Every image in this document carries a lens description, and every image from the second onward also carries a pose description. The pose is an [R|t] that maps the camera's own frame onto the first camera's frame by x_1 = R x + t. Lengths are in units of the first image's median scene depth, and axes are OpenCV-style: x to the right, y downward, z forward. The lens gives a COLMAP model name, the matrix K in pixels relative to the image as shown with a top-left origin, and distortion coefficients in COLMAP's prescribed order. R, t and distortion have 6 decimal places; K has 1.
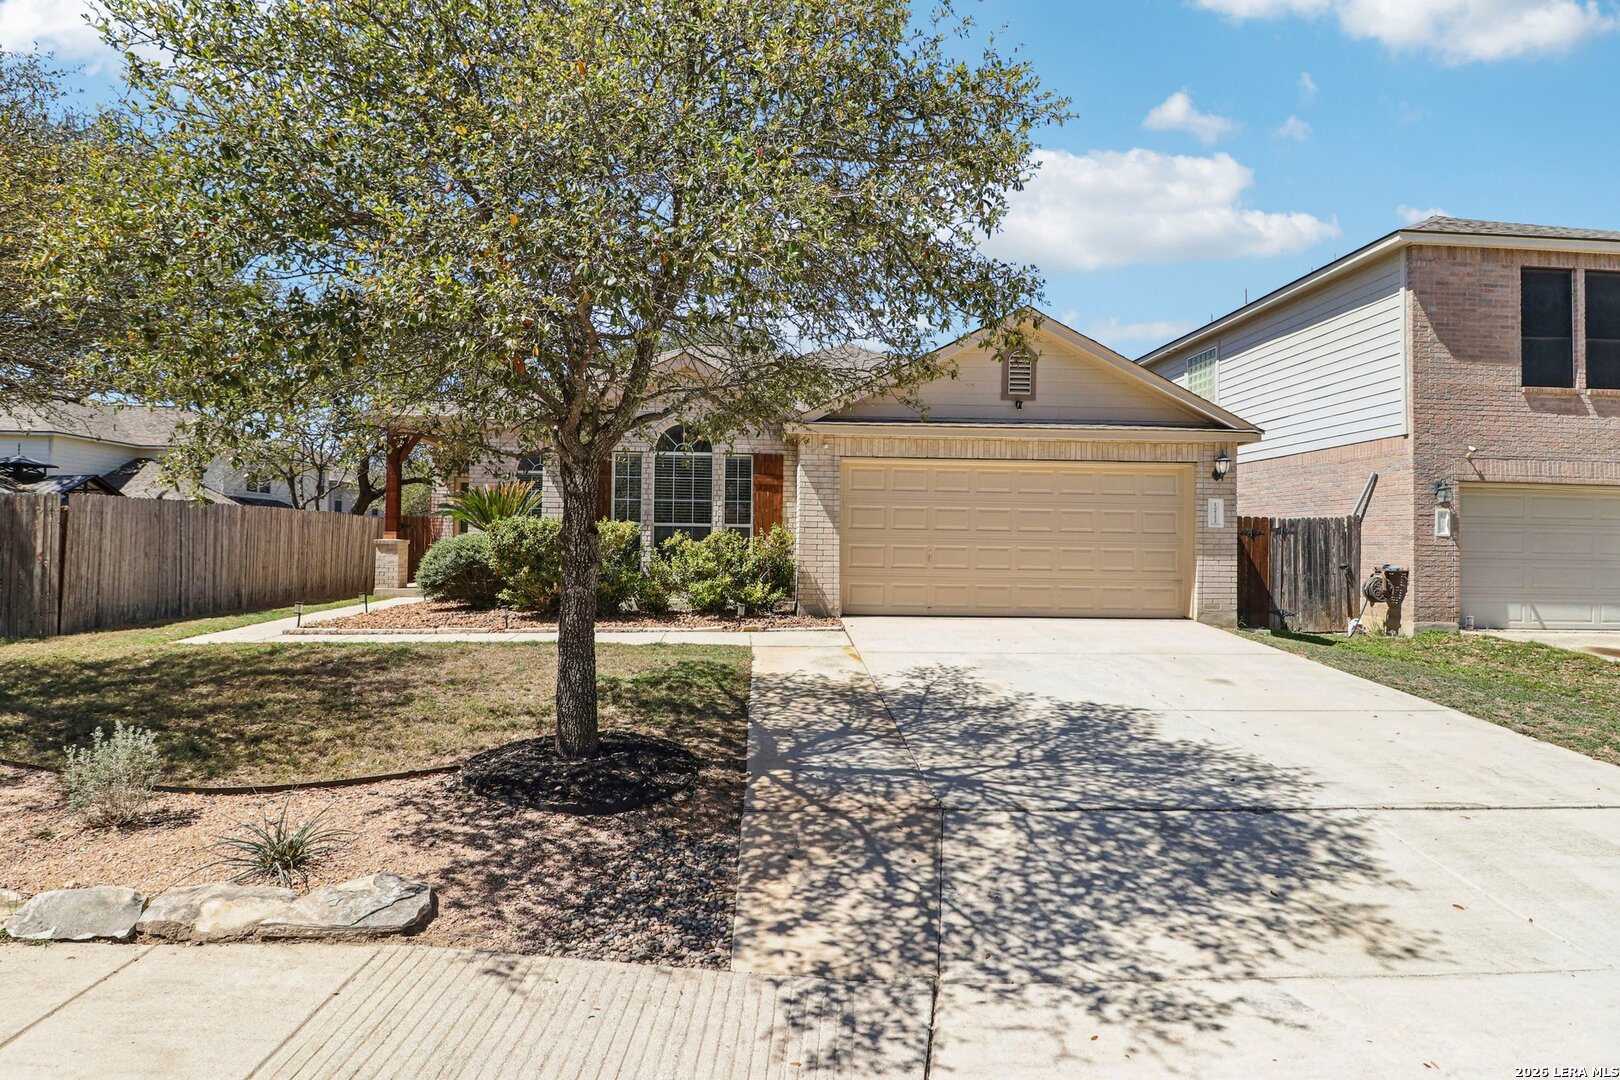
lens RADIAL K [[833.1, 0, 810.0], [0, 833.1, 540.0], [0, 0, 1]] dist [-0.000022, -0.000557]
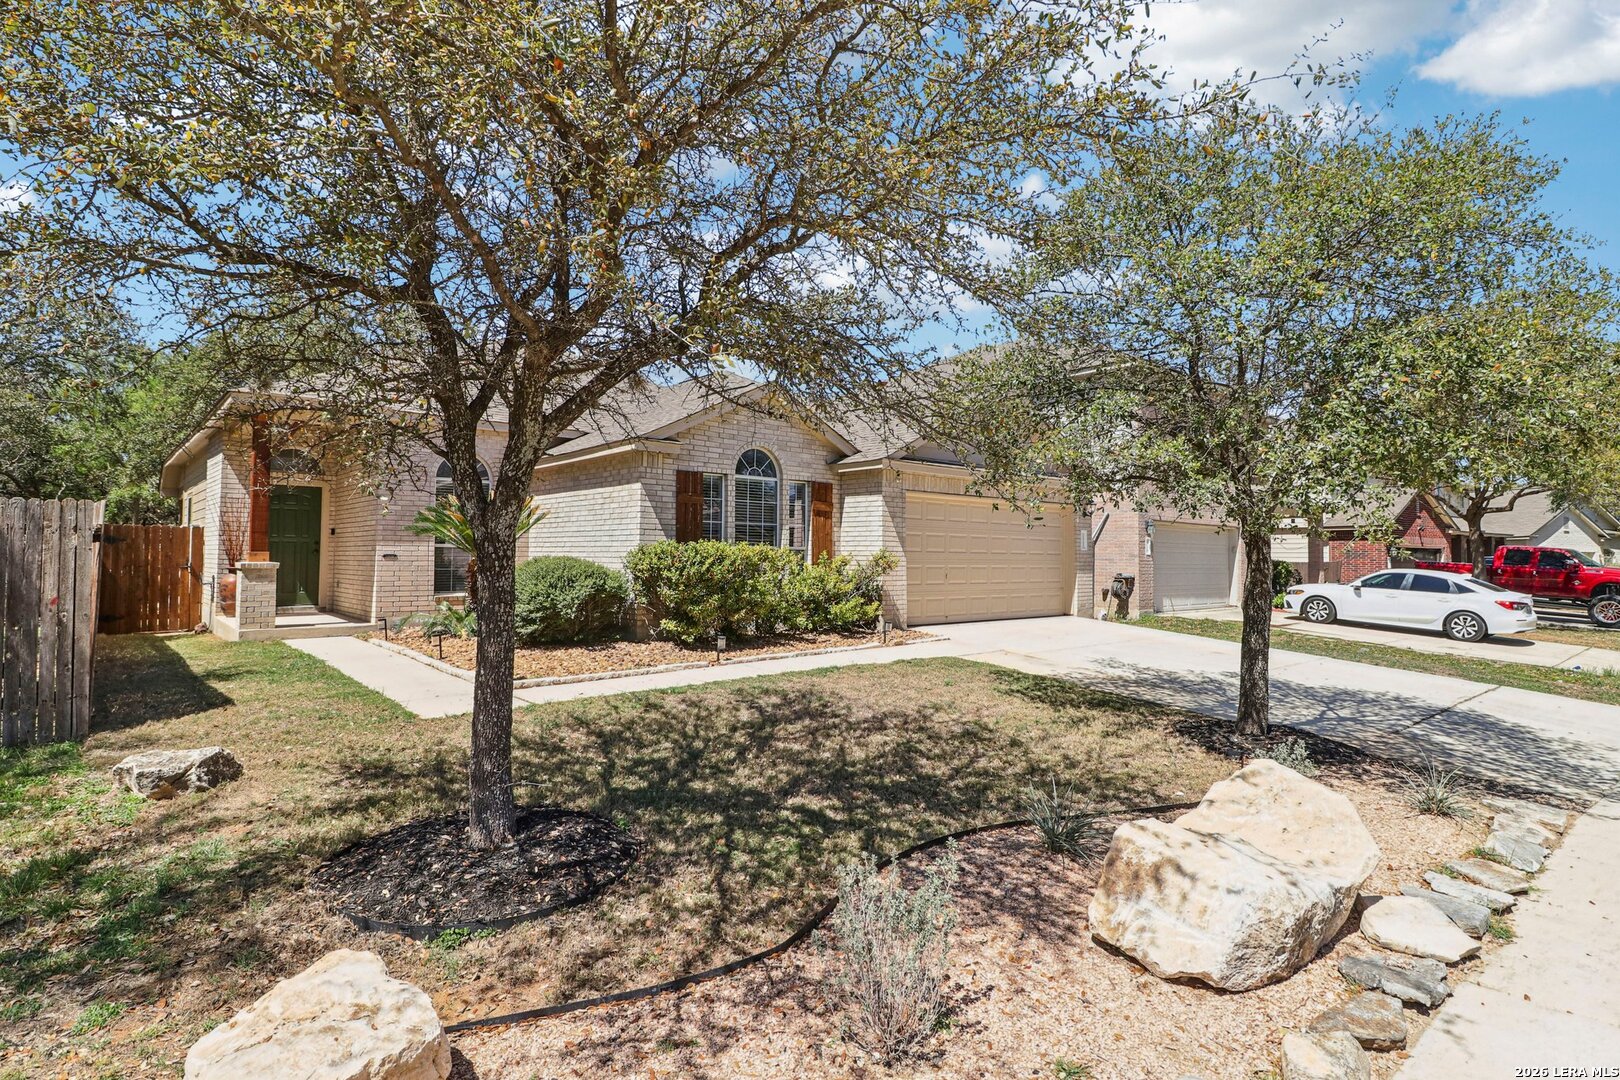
lens RADIAL K [[833.1, 0, 810.0], [0, 833.1, 540.0], [0, 0, 1]] dist [-0.000022, -0.000557]
pose [[0.785047, 0.006576, 0.619401, -0.750678], [-0.004043, 0.999977, -0.005493, -0.022569], [-0.619423, 0.001808, 0.785055, 0.165207]]
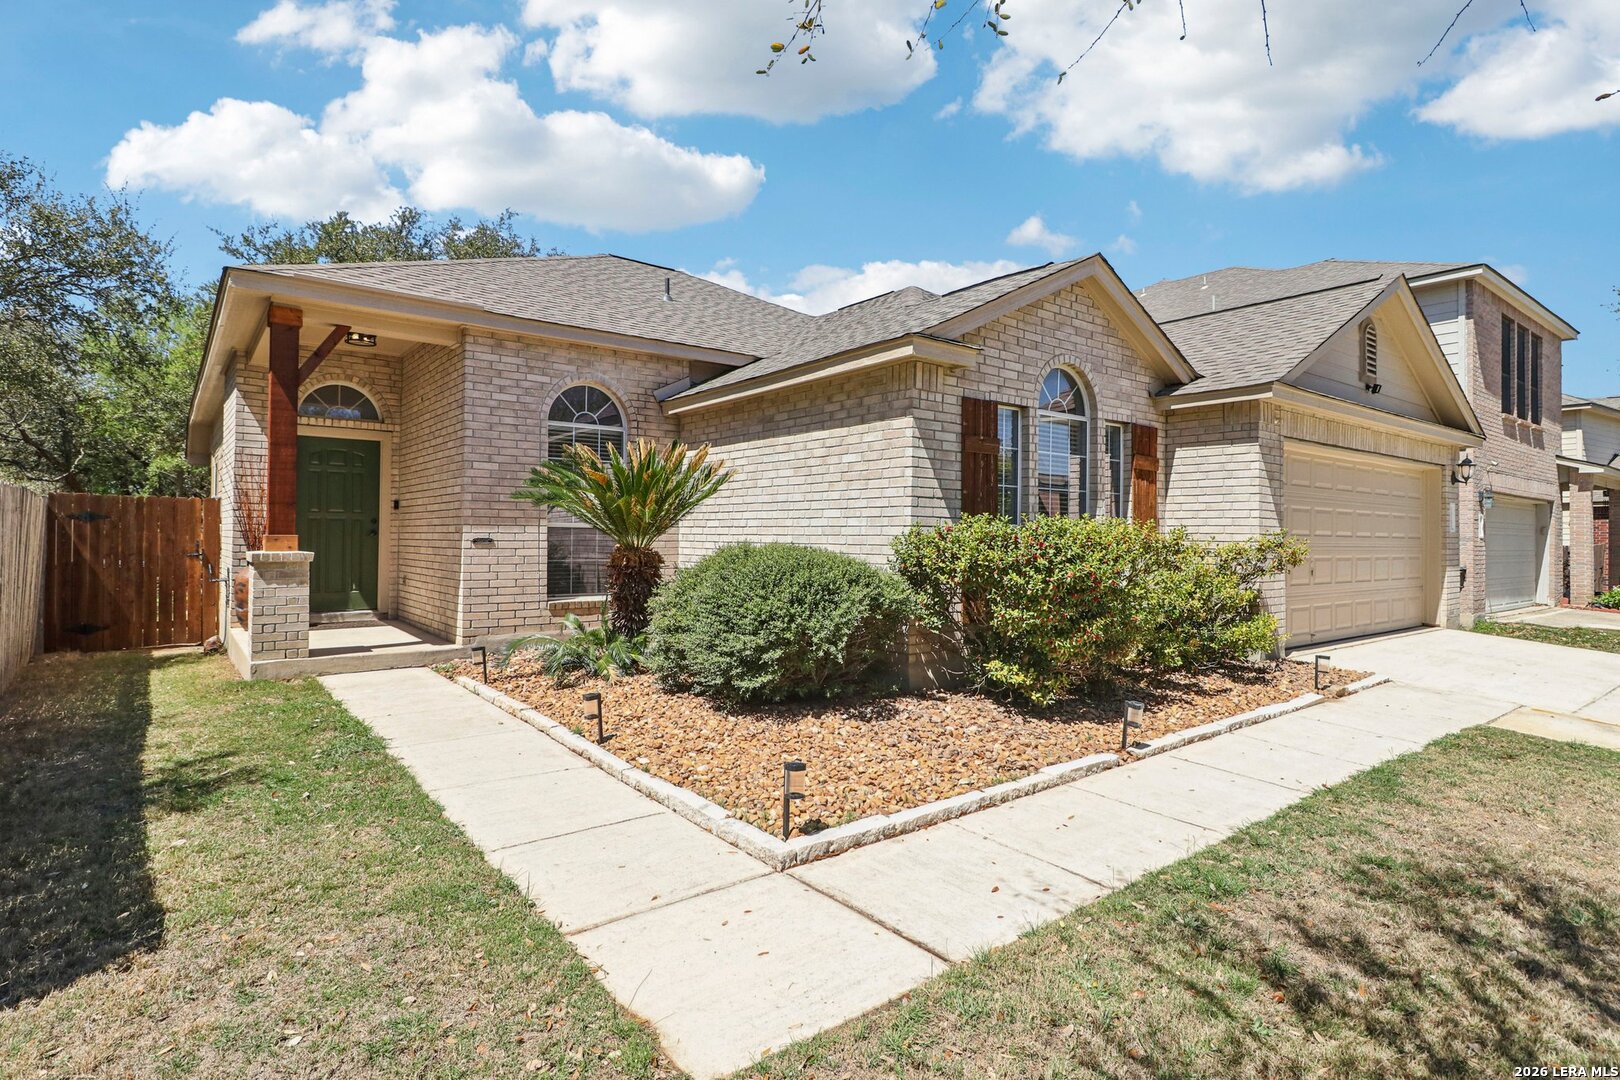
lens RADIAL K [[833.1, 0, 810.0], [0, 833.1, 540.0], [0, 0, 1]] dist [-0.000022, -0.000557]
pose [[0.819469, -0.007894, 0.573069, -0.686083], [-0.004567, 0.999783, 0.020303, -0.021676], [-0.573105, -0.019255, 0.819256, 0.610864]]
